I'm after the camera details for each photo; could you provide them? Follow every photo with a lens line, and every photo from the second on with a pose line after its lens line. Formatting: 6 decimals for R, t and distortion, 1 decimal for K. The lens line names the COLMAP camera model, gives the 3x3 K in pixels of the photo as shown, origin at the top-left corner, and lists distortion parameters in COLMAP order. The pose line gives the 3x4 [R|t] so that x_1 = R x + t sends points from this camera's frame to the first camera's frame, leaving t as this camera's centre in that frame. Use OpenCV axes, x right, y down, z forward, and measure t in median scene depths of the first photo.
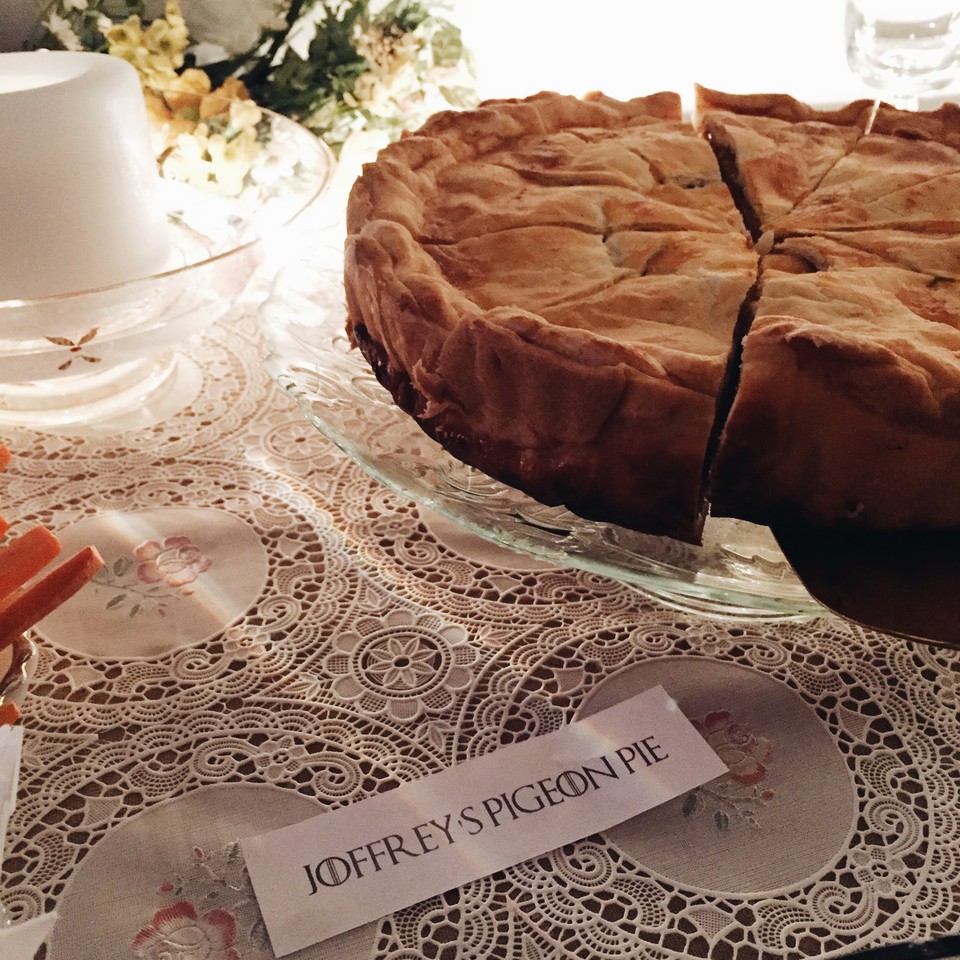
lens RADIAL K [[1105.2, 0, 480.0], [0, 1105.2, 480.0], [0, 0, 1]] dist [0.094643, -0.192912]
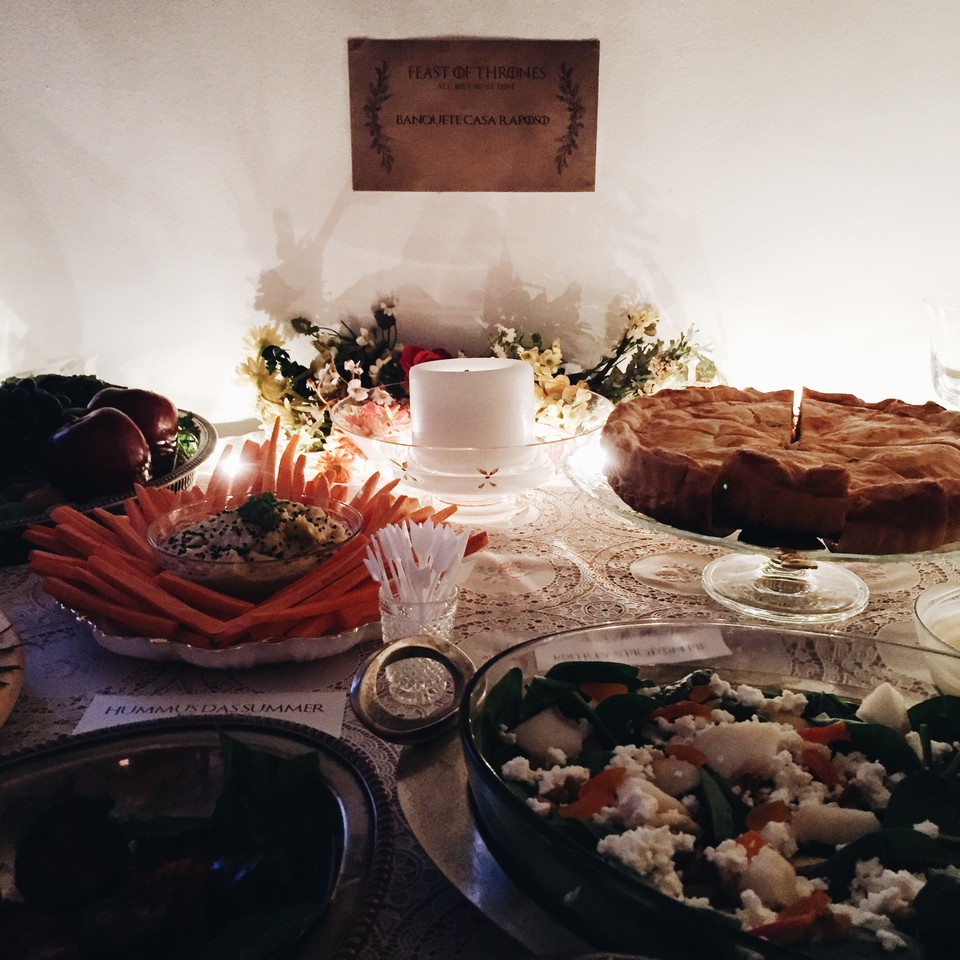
lens RADIAL K [[1105.2, 0, 480.0], [0, 1105.2, 480.0], [0, 0, 1]] dist [0.094643, -0.192912]
pose [[0.945184, 0.079696, -0.316663, 0.275543], [-0.167426, 0.950866, -0.260428, 0.392106], [0.280349, 0.299171, 0.912086, -0.866986]]
